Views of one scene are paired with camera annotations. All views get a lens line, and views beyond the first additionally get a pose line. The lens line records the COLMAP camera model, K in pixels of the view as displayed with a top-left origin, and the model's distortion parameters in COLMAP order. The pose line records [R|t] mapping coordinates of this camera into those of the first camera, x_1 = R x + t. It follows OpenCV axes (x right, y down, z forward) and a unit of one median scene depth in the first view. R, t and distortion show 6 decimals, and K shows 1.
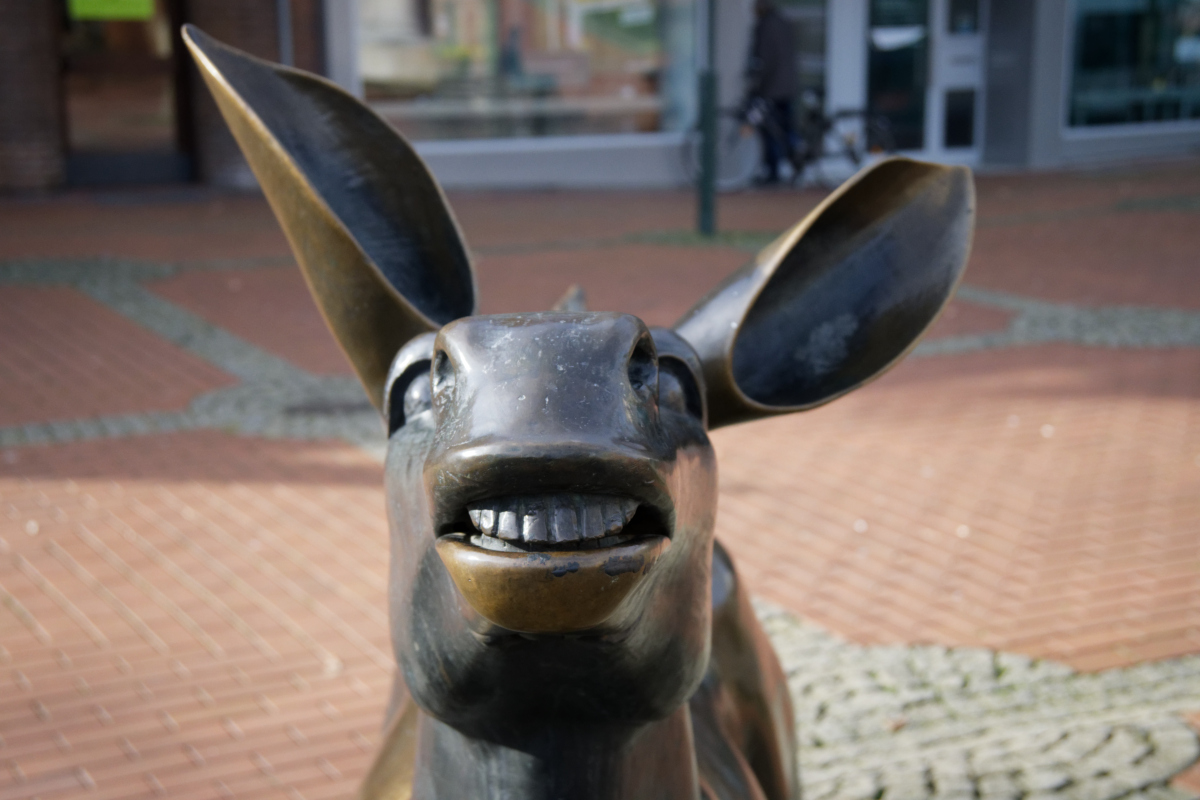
lens RADIAL K [[2062.9, 0, 599.9], [0, 2062.9, 401.6], [0, 0, 1]] dist [0.460108, 0.000000]
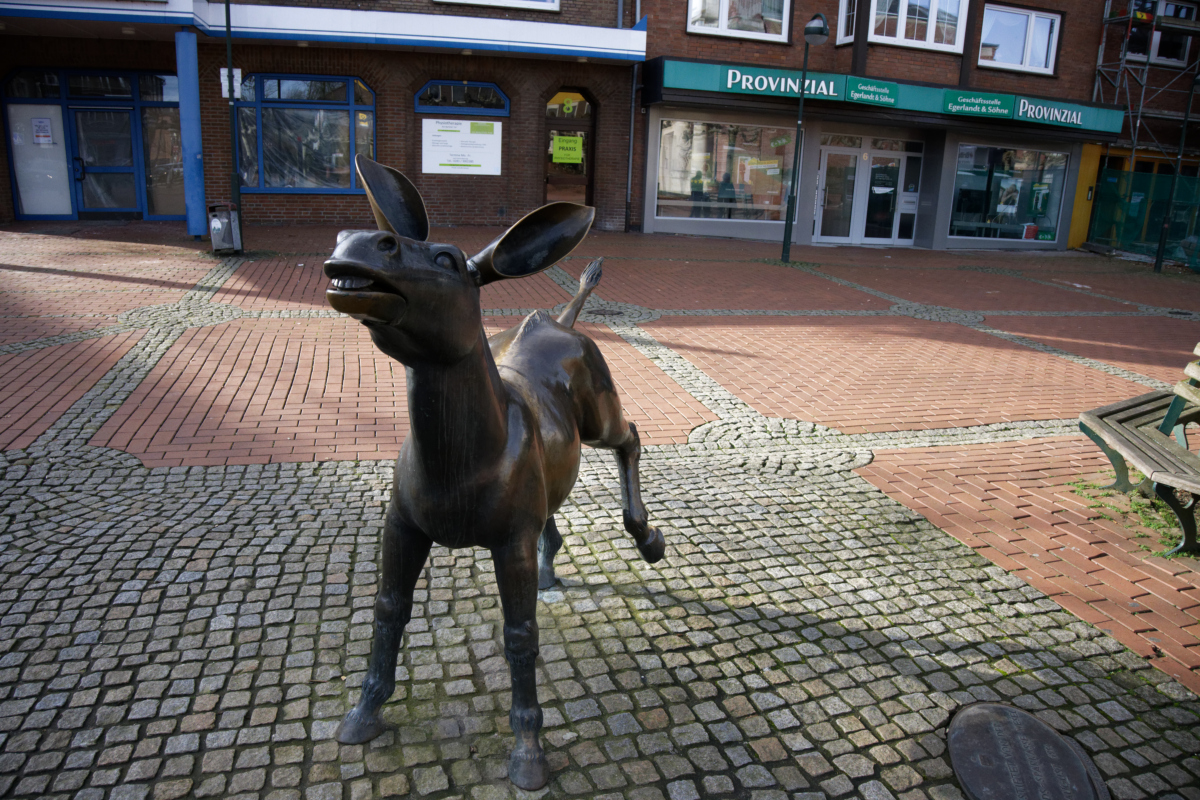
lens RADIAL K [[853.5, 0, 598.6], [0, 853.5, 398.6], [0, 0, 1]] dist [-0.135487, 0.057483]
pose [[0.972221, 0.110989, -0.206076, 0.053713], [-0.093198, 0.991187, 0.094144, 0.005705], [0.214709, -0.072323, 0.973997, -0.028154]]
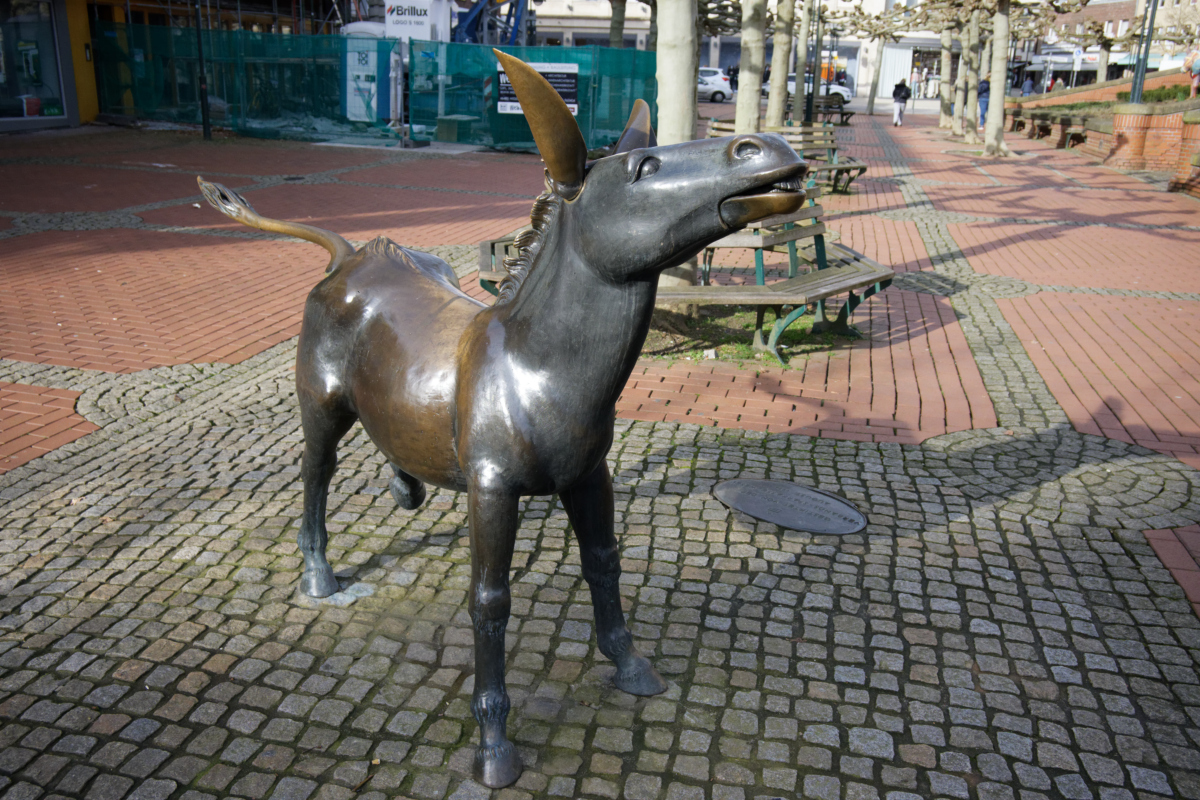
lens RADIAL K [[1048.3, 0, 599.3], [0, 1048.3, 398.9], [0, 0, 1]] dist [-0.002167, 0.020880]
pose [[0.660504, -0.195956, 0.724801, -0.122639], [0.101400, 0.979779, 0.172487, 0.005210], [-0.743944, -0.040433, 0.667017, -0.005010]]
